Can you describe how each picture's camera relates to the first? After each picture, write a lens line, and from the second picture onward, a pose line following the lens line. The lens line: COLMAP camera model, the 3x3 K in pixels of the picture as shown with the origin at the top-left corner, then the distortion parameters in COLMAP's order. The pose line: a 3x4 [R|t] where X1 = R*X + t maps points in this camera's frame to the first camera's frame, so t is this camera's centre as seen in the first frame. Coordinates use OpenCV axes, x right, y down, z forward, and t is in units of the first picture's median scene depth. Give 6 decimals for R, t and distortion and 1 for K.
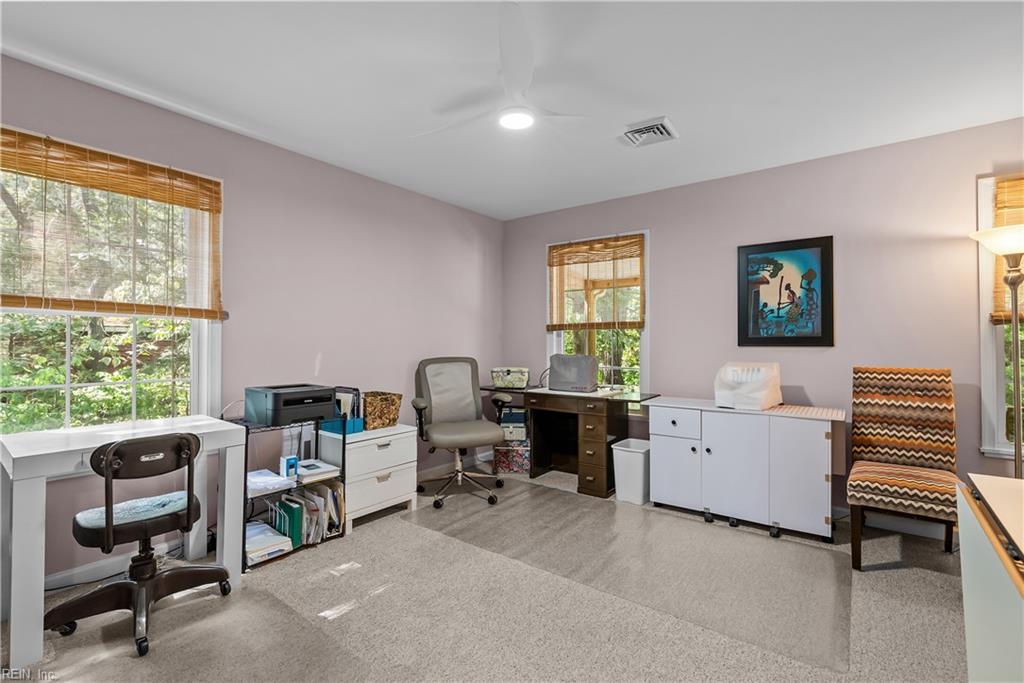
lens RADIAL K [[464.3, 0, 508.1], [0, 464.3, 335.1], [0, 0, 1]] dist [-0.013630, 0.004361]
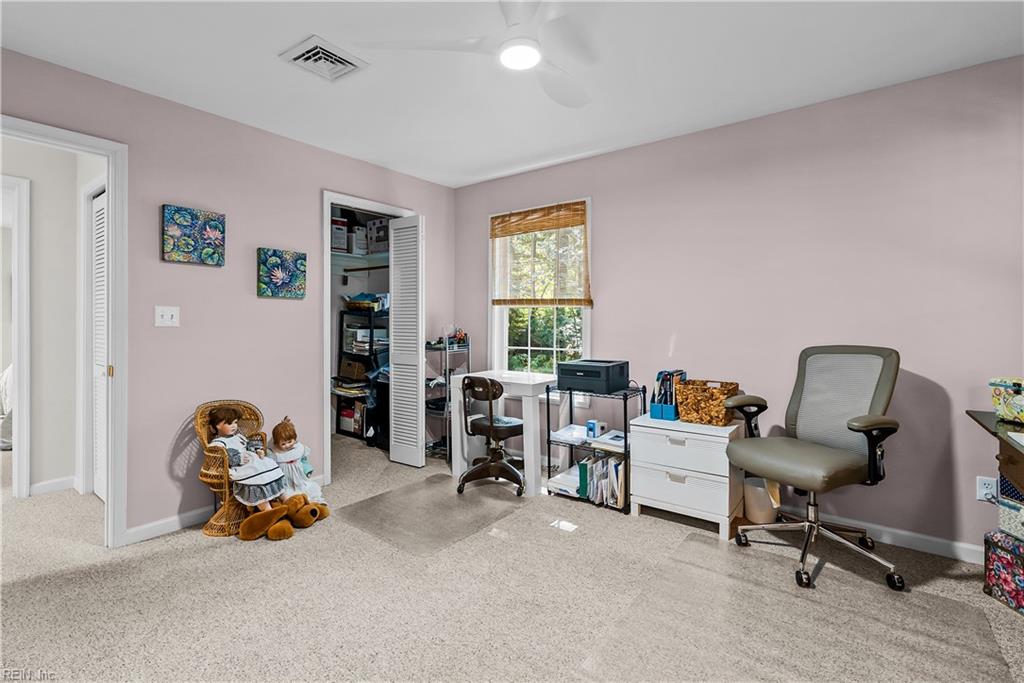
lens RADIAL K [[464.3, 0, 515.4], [0, 464.3, 326.7], [0, 0, 1]] dist [-0.013630, 0.004361]
pose [[0.004347, 0.002568, -0.999987, 0.684563], [0.014225, 0.999895, 0.002629, 0.019085], [0.999889, -0.014237, 0.004310, 0.793279]]
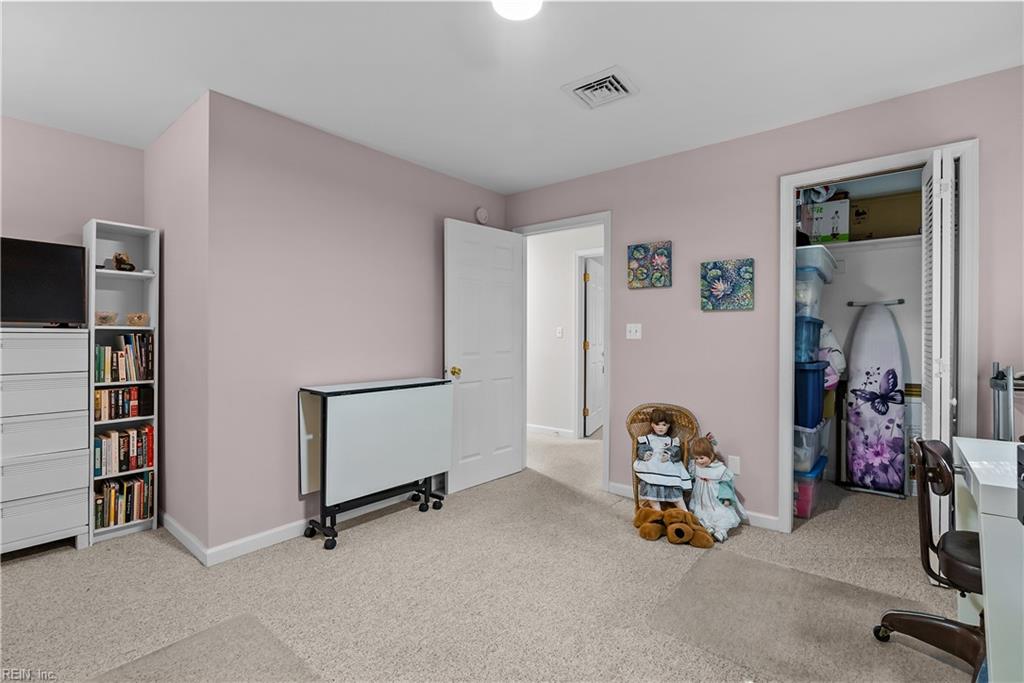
lens RADIAL K [[464.3, 0, 515.5], [0, 464.3, 338.9], [0, 0, 1]] dist [-0.013630, 0.004361]
pose [[-0.999591, -0.004139, 0.028281, -0.000147], [-0.004289, 0.999977, -0.005262, 0.018354], [-0.028259, -0.005381, -0.999586, 1.338042]]
